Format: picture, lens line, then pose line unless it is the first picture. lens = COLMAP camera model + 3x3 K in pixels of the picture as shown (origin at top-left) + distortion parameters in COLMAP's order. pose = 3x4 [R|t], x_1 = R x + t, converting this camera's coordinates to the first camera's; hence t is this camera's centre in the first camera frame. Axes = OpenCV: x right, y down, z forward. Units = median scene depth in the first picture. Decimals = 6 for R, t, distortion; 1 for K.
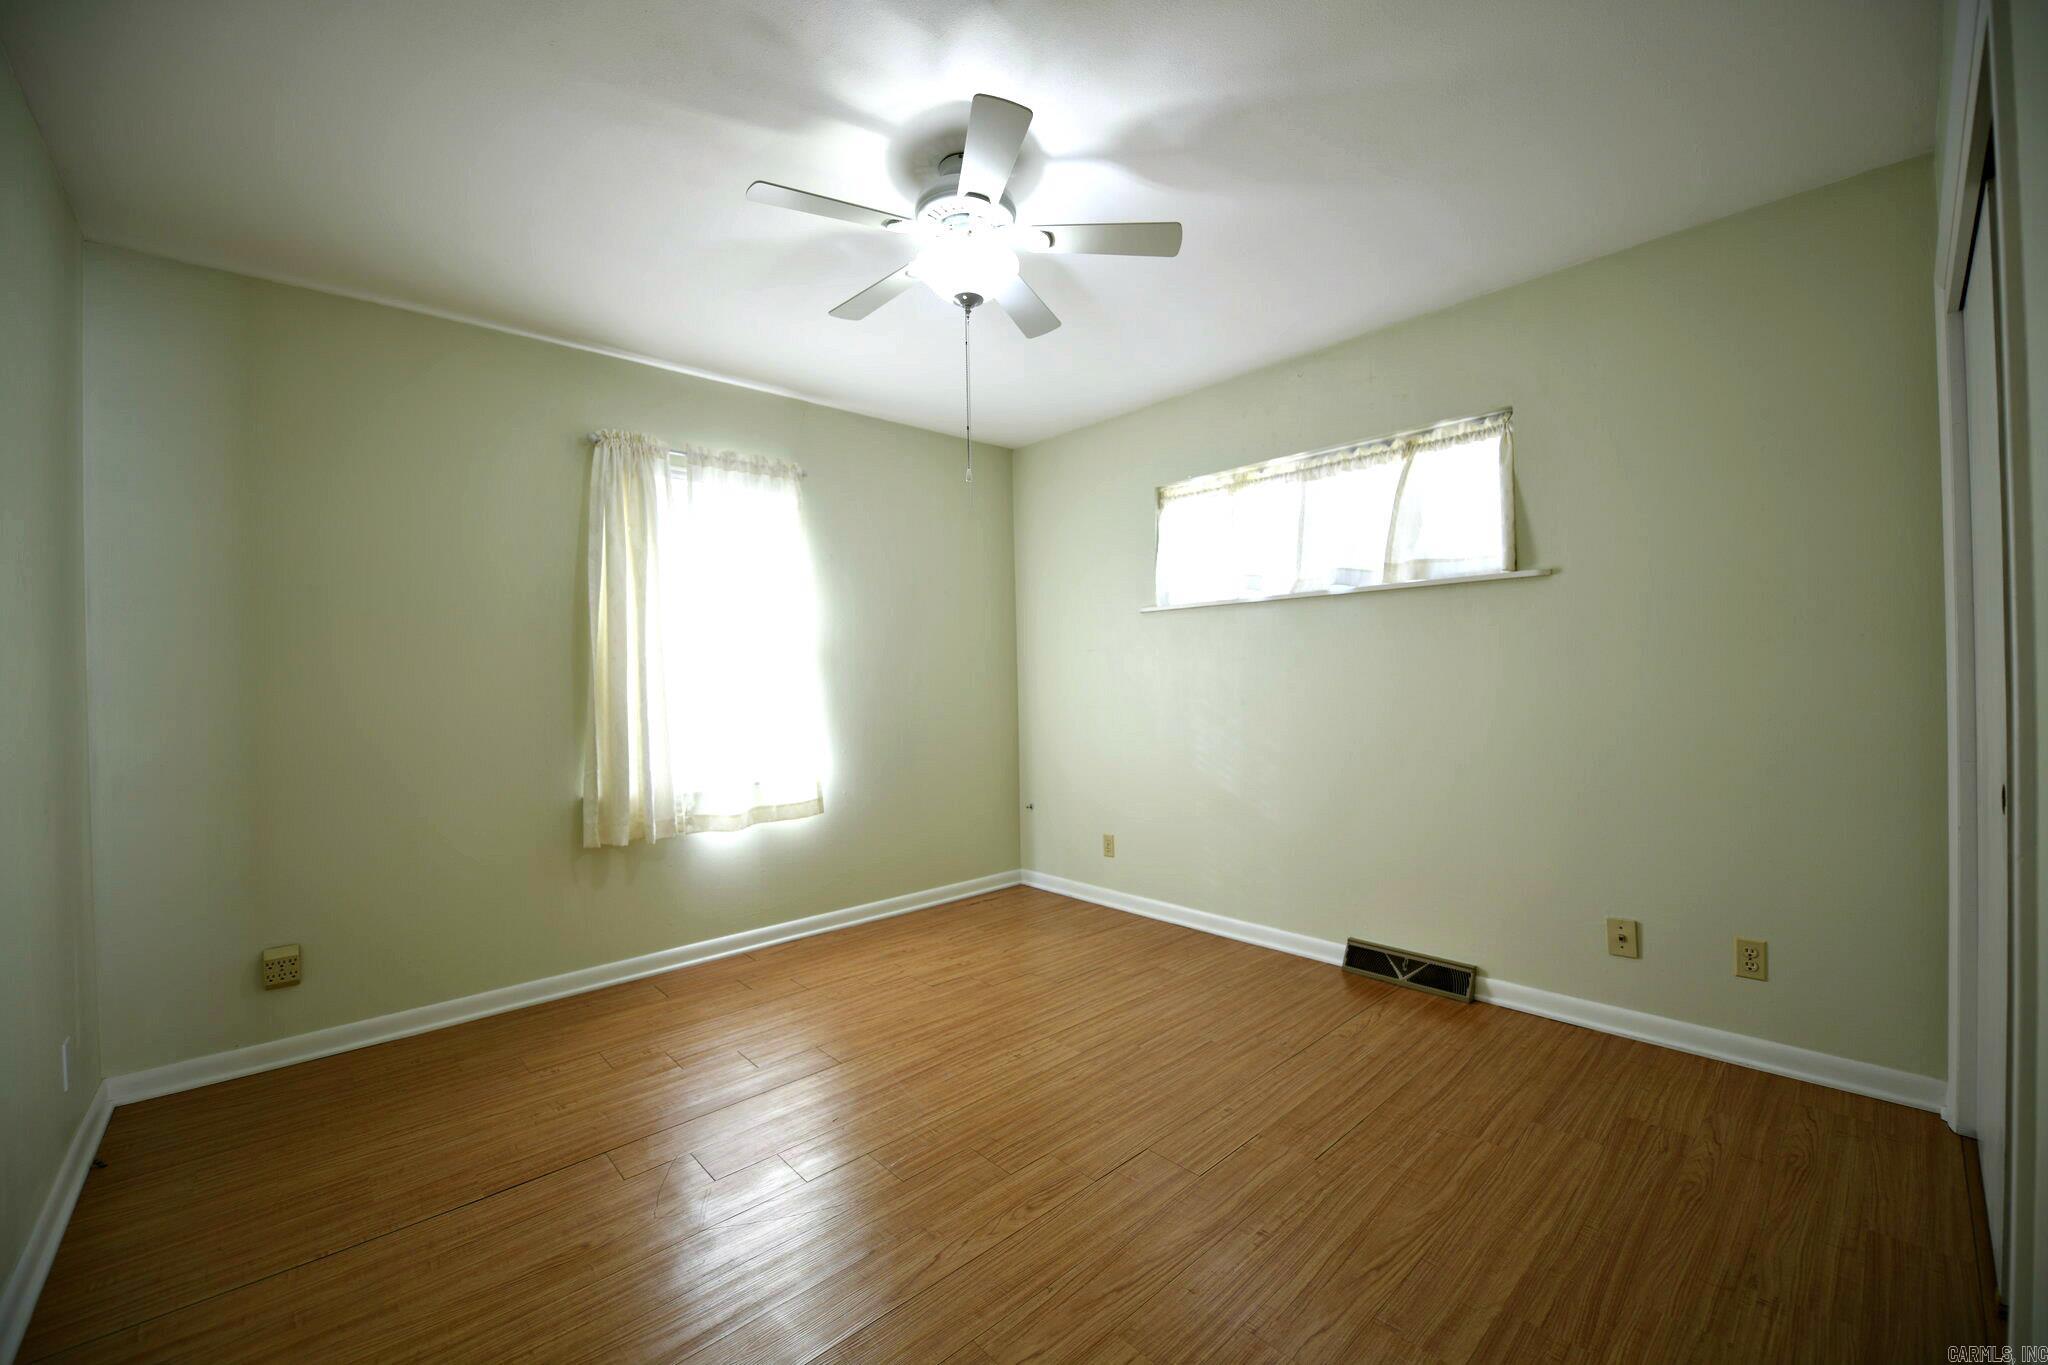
lens RADIAL K [[840.8, 0, 1024.0], [0, 840.8, 682.5], [0, 0, 1]] dist [-0.010483, -0.000180]
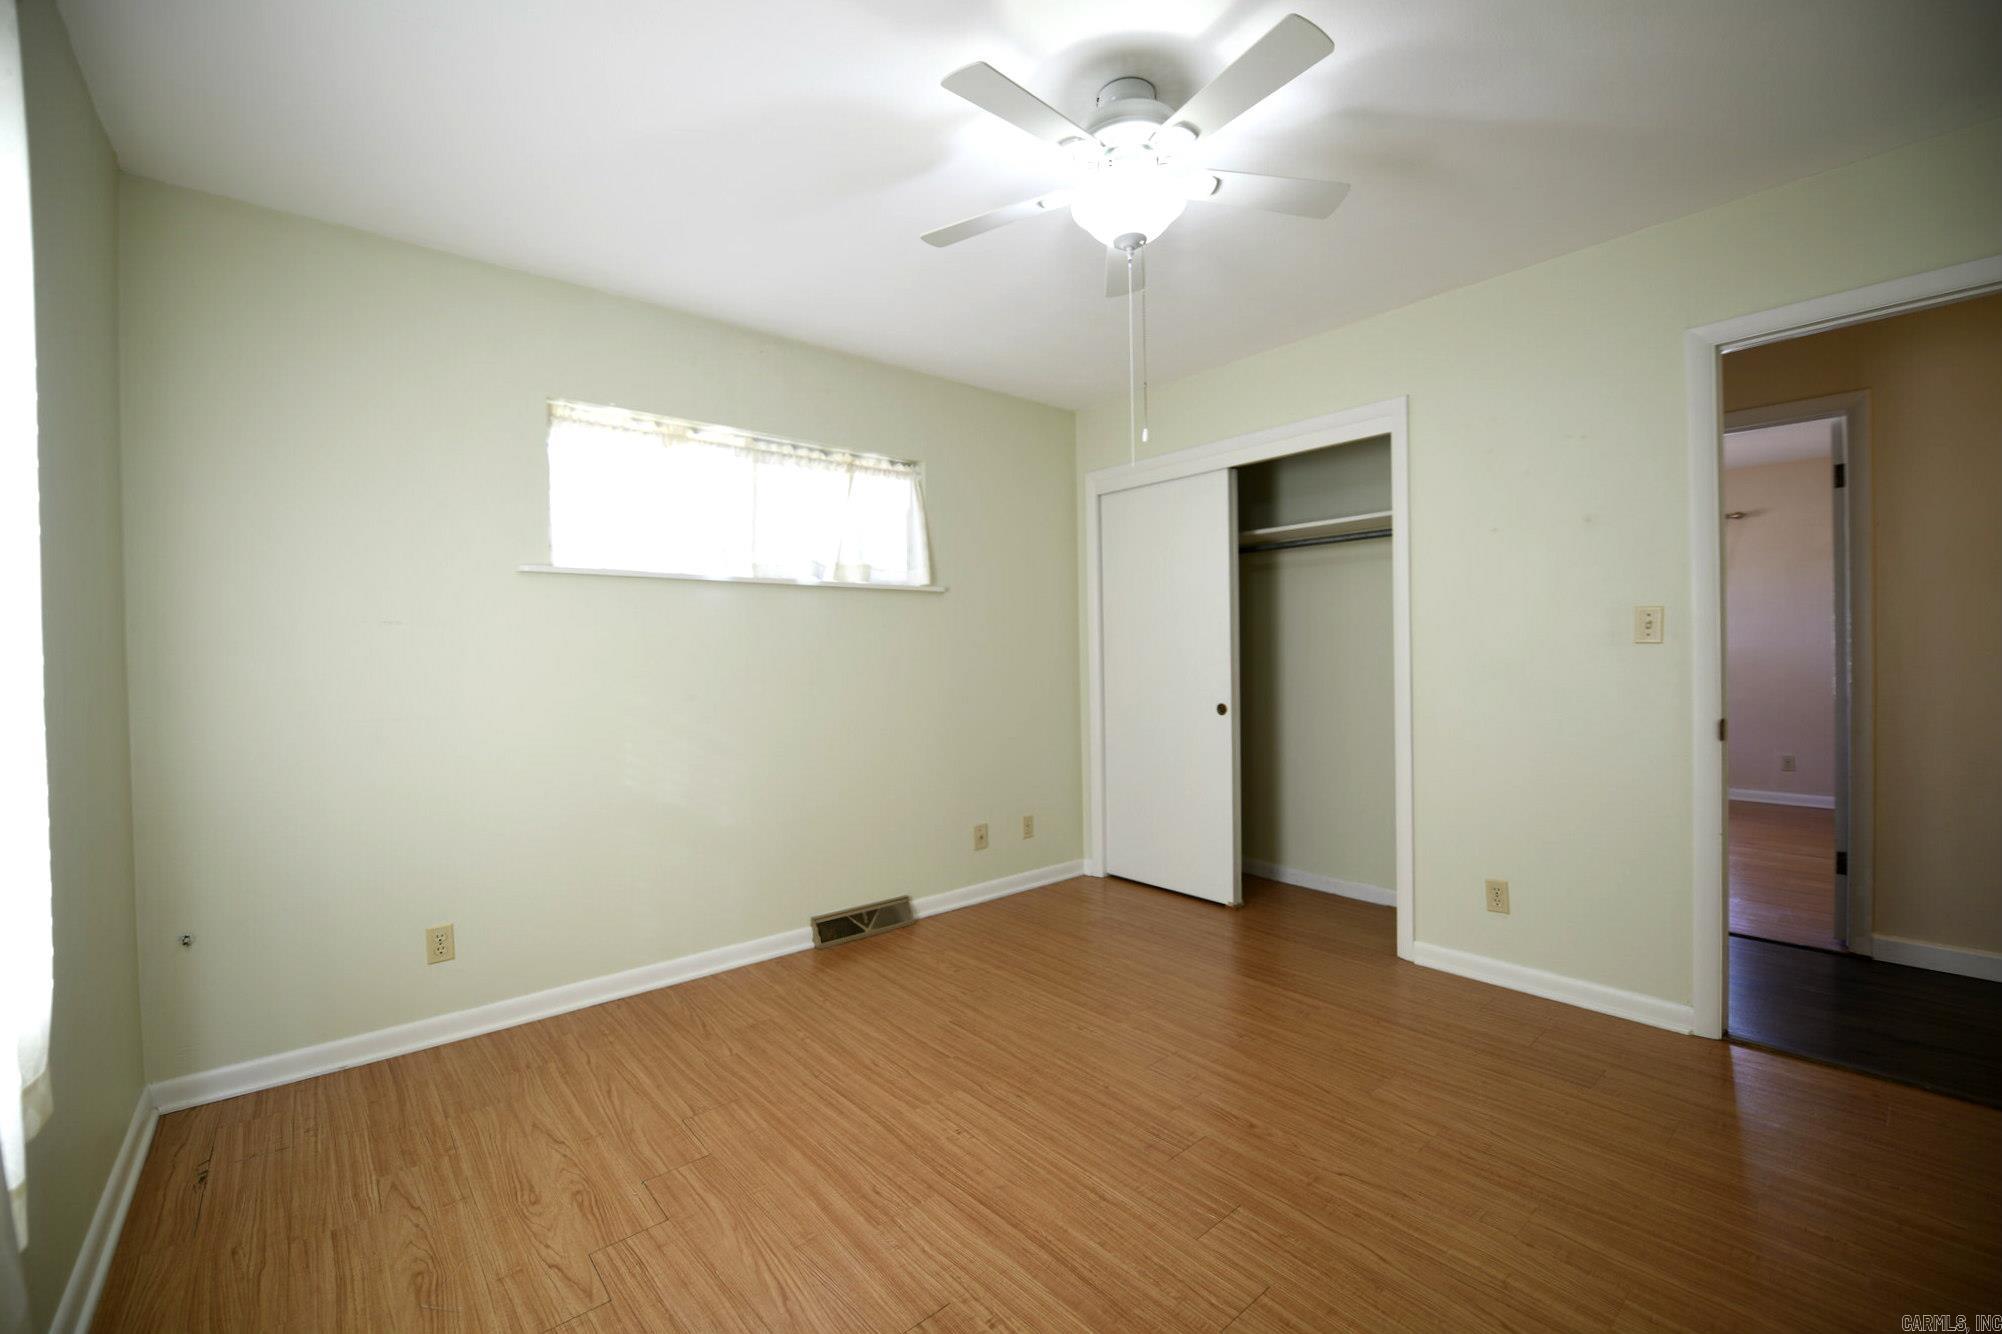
lens RADIAL K [[814.0, 0, 1001.0], [0, 814.0, 667.0], [0, 0, 1]] dist [-0.001479, -0.000150]
pose [[0.026311, 0.015565, 0.999533, -0.632539], [0.027774, 0.999481, -0.016296, 0.019039], [-0.999268, 0.028190, 0.025865, 0.757803]]
